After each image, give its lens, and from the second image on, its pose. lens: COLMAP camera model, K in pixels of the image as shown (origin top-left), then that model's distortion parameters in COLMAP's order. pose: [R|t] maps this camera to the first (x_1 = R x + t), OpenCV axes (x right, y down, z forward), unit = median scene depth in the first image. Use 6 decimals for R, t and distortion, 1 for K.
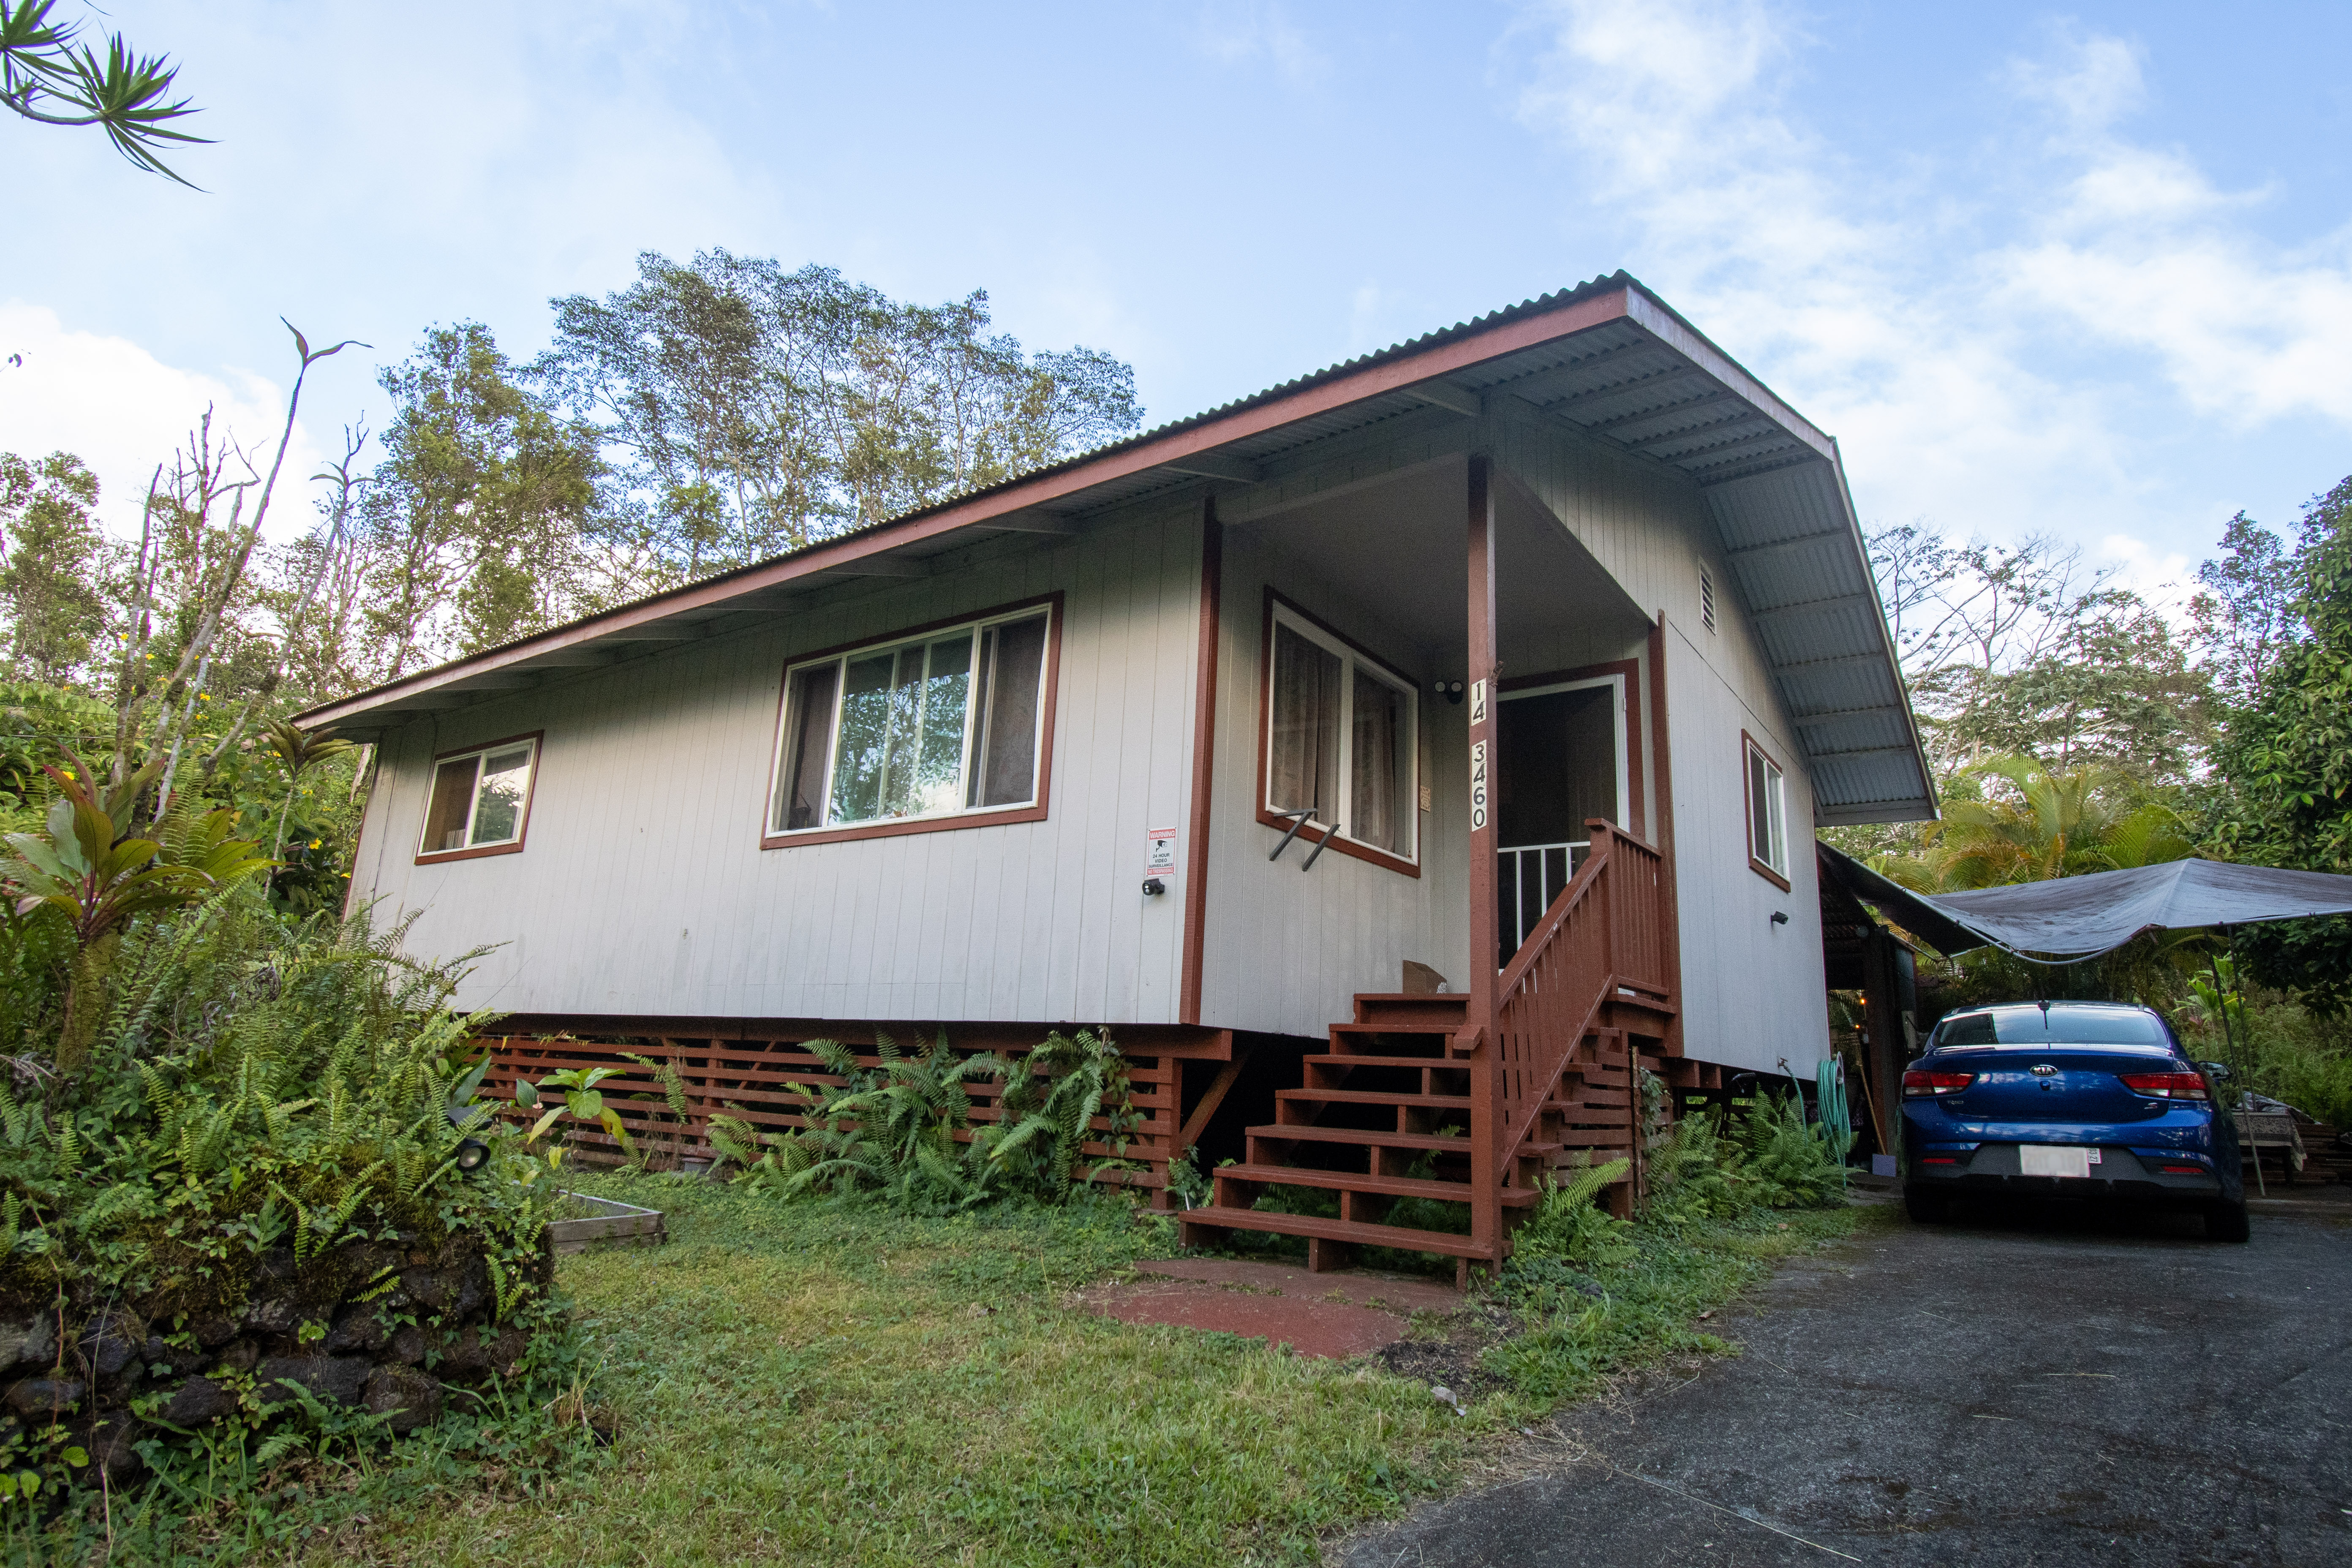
lens RADIAL K [[1236.4, 0, 1176.0], [0, 1236.4, 784.0], [0, 0, 1]] dist [-0.020633, -0.000197]
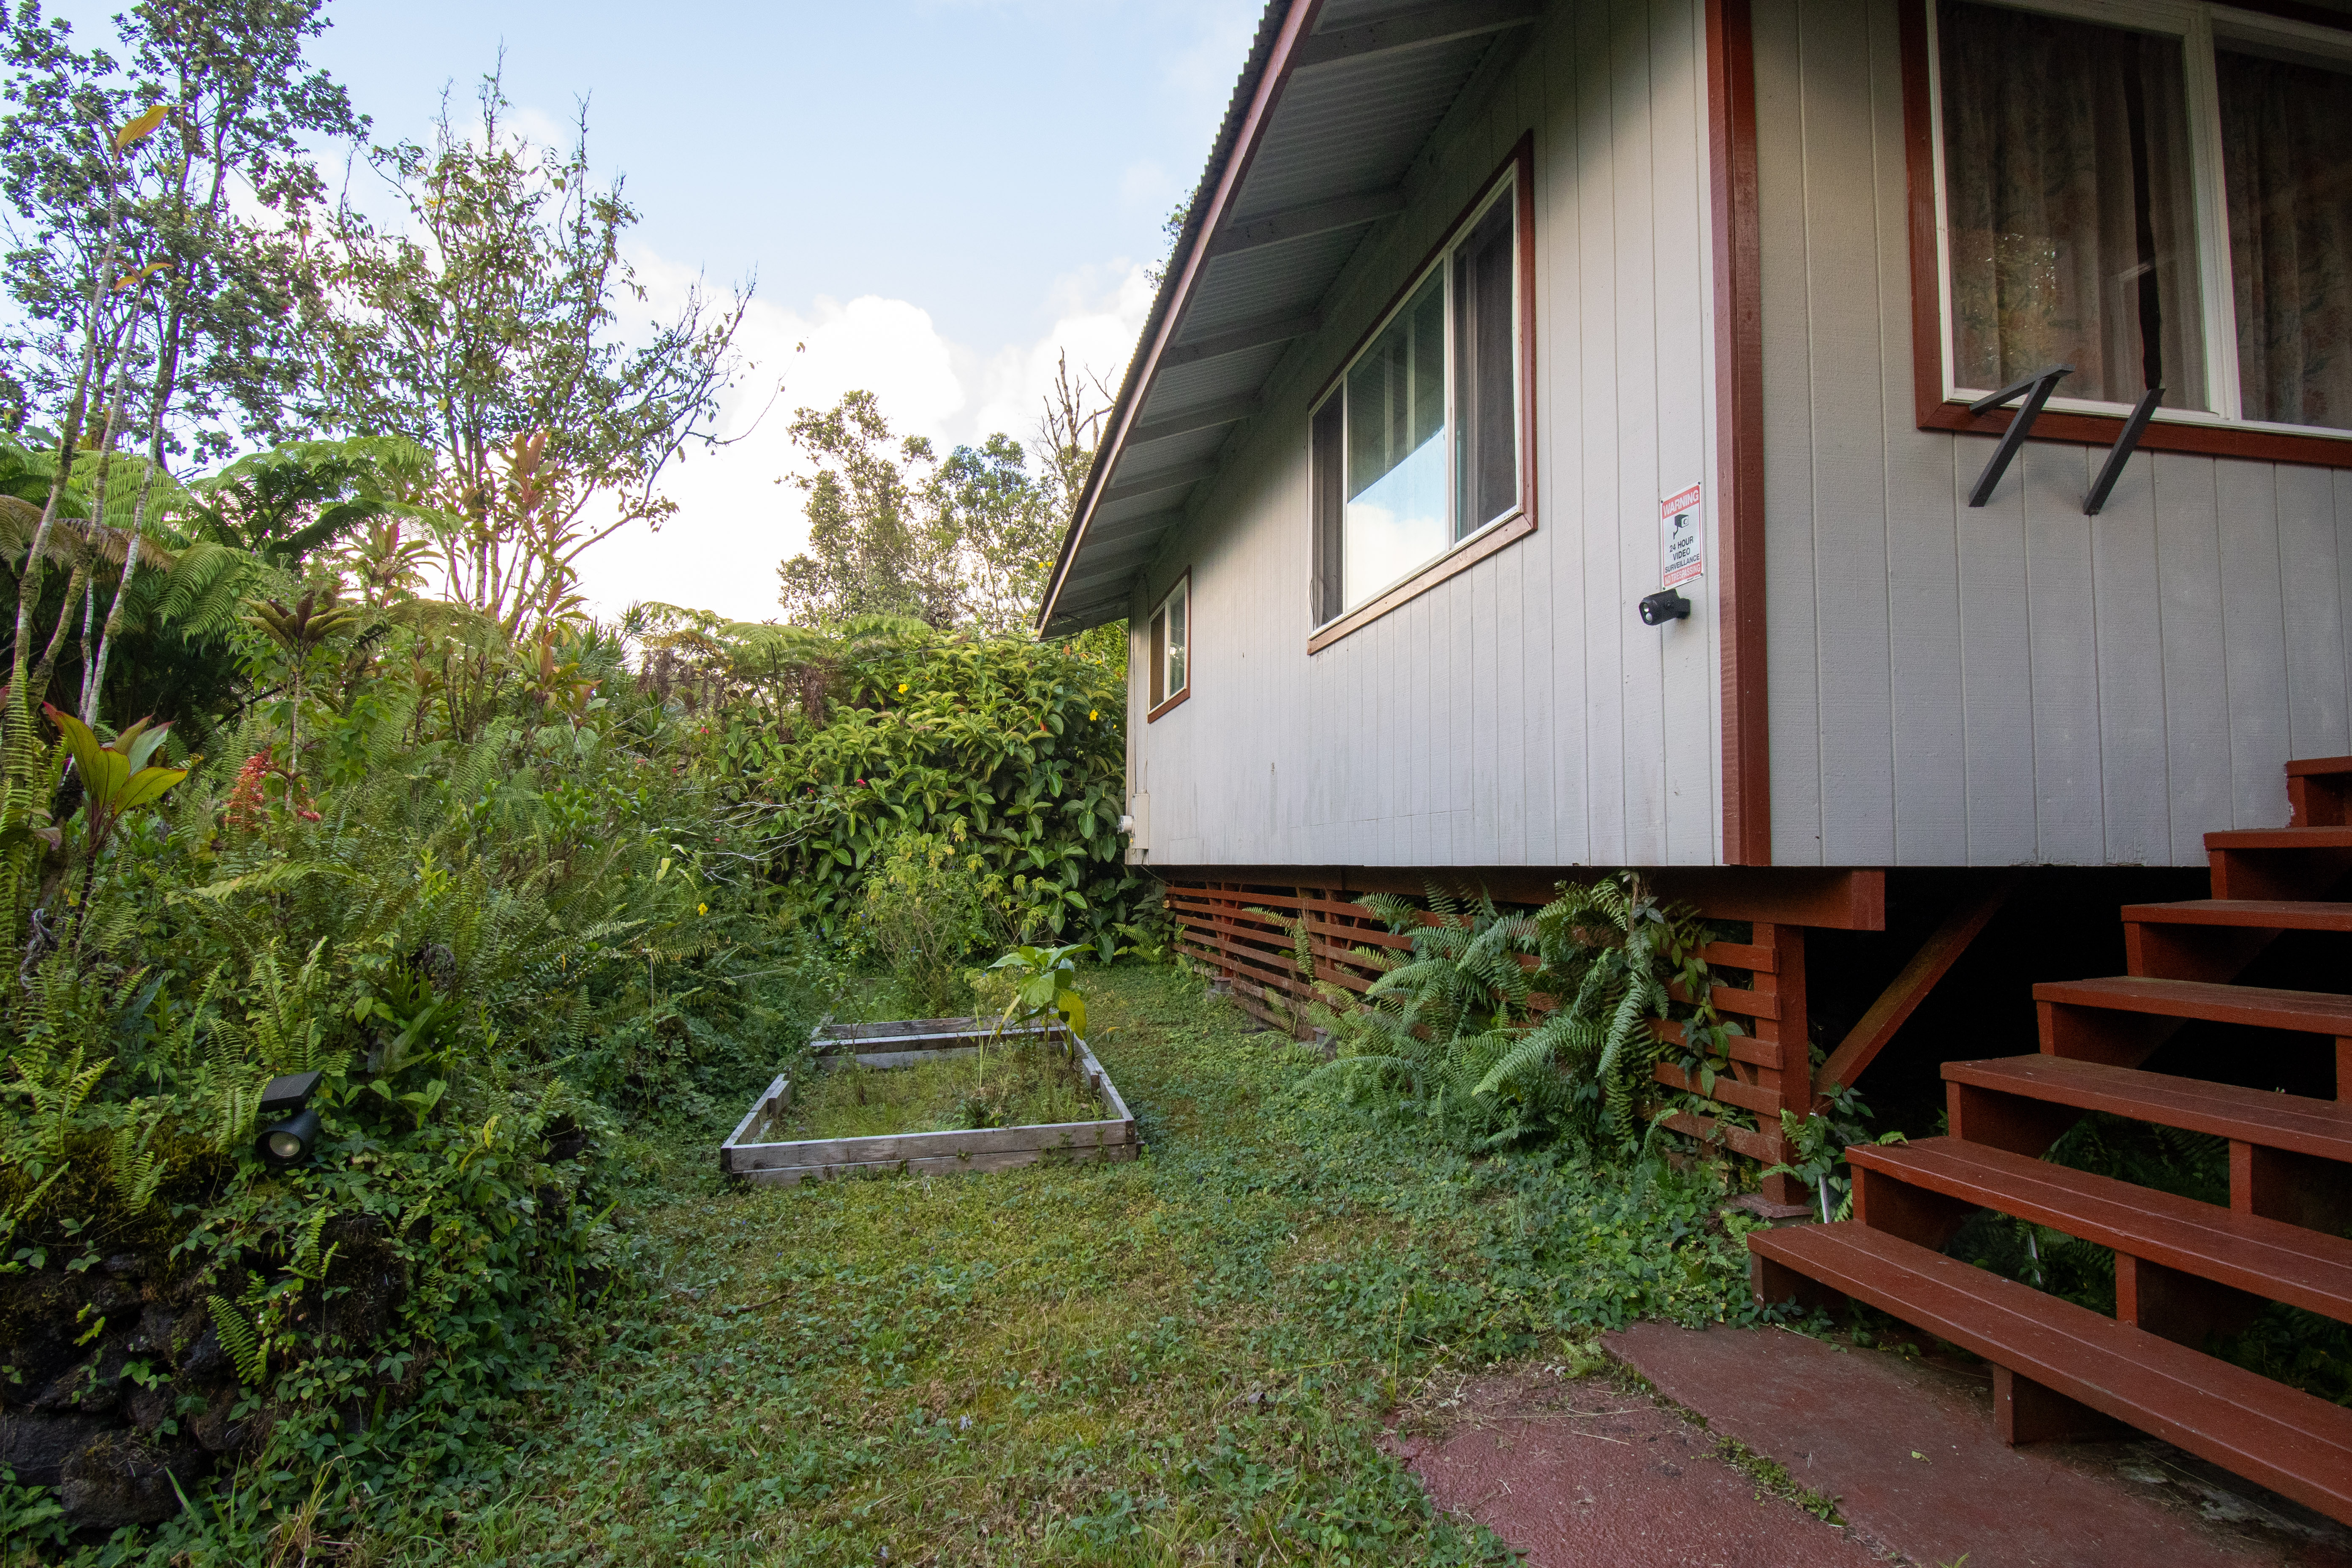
lens RADIAL K [[1236.4, 0, 1176.0], [0, 1236.4, 784.0], [0, 0, 1]] dist [-0.020633, -0.000197]
pose [[0.722355, -0.089148, -0.685752, 0.174506], [0.192632, 0.978344, 0.075729, 0.074505], [0.664150, -0.186801, 0.723885, 0.460214]]
